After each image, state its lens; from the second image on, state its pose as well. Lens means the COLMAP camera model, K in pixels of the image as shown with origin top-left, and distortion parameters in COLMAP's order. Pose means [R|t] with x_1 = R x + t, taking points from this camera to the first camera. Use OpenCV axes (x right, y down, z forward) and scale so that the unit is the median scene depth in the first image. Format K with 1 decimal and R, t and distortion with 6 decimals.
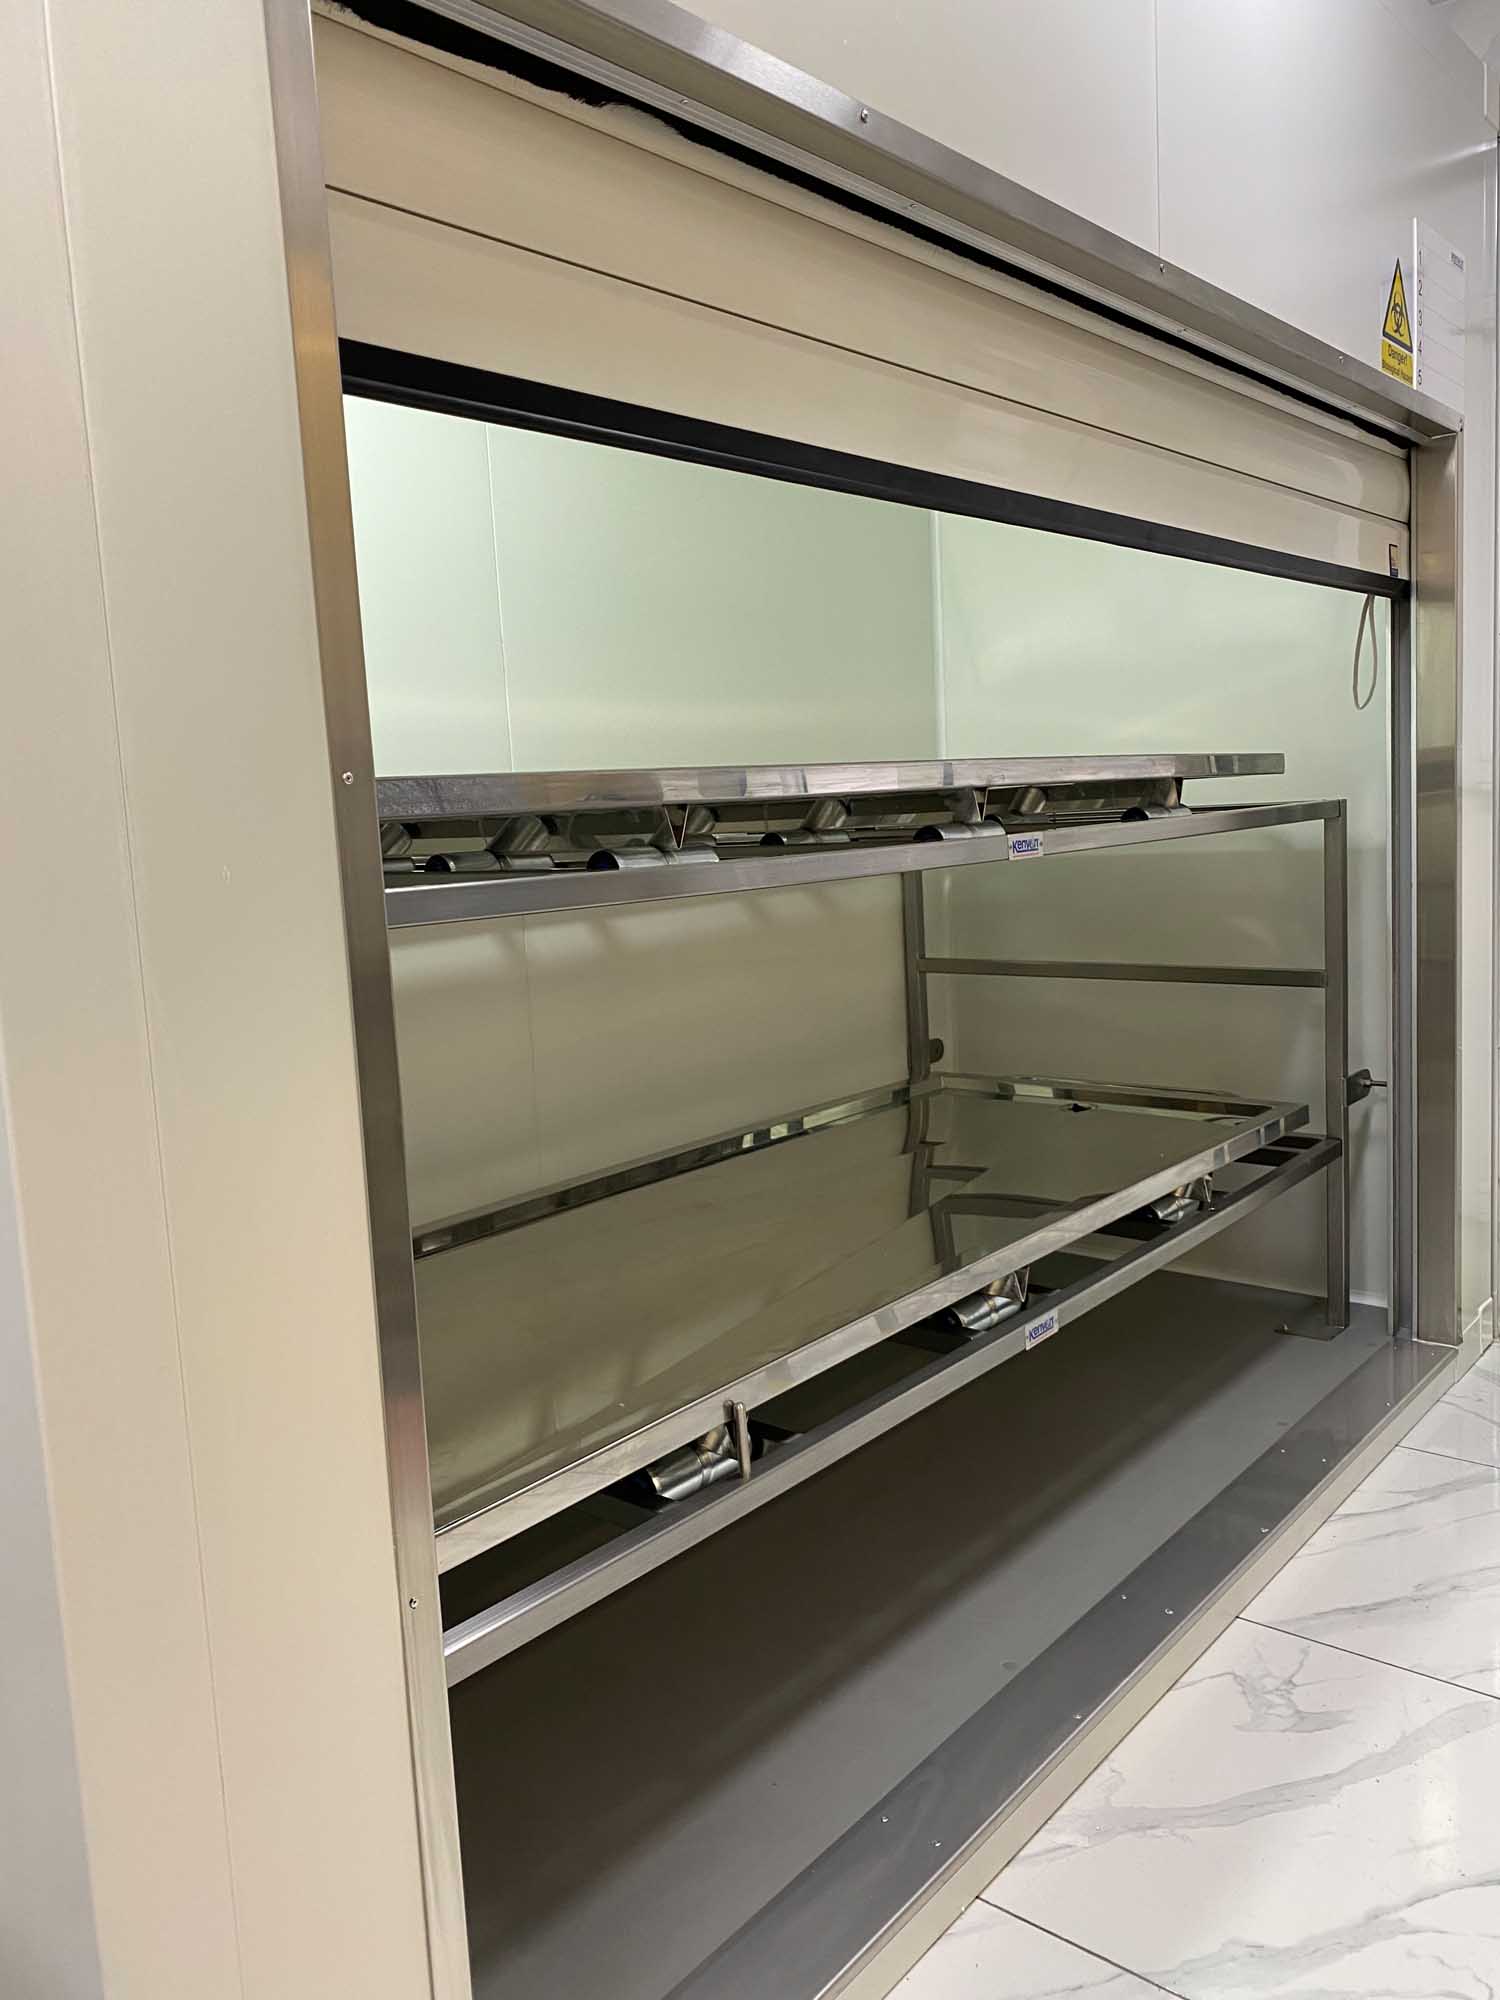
lens RADIAL K [[1524.2, 0, 750.0], [0, 1524.2, 1000.0], [0, 0, 1]] dist [0.017192, 0.002335]
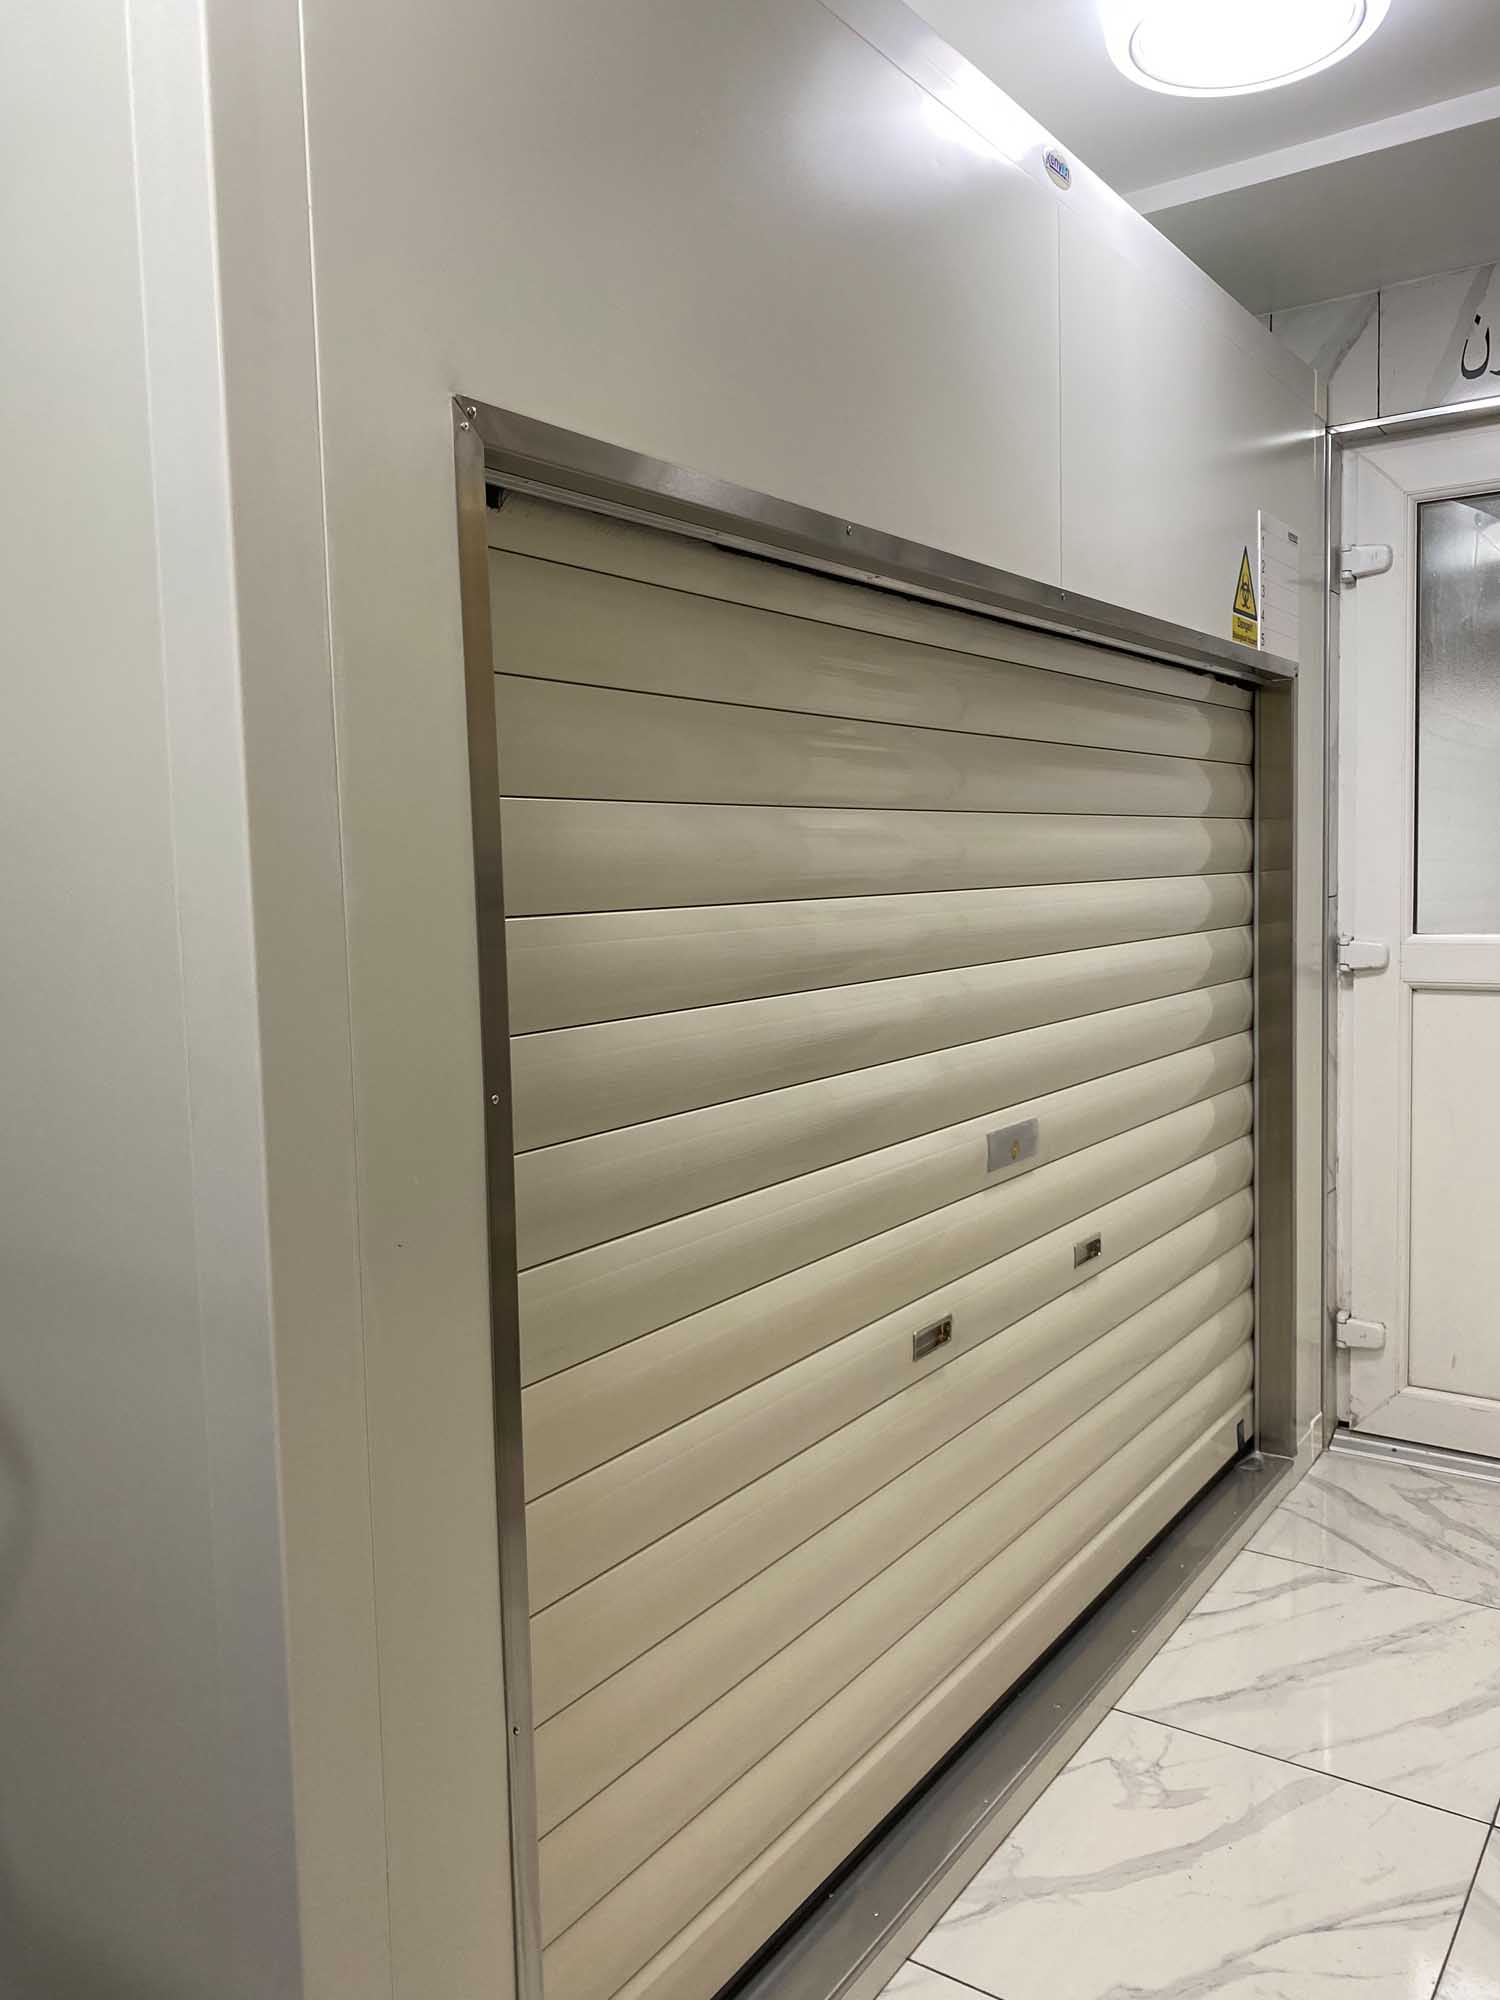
lens RADIAL K [[1541.1, 0, 750.0], [0, 1541.1, 1000.0], [0, 0, 1]] dist [0.029678, -0.002433]
pose [[0.995211, 0.019822, 0.095717, -0.081122], [-0.016129, 0.999101, -0.039202, -0.086105], [-0.096408, 0.037471, 0.994636, -0.172266]]
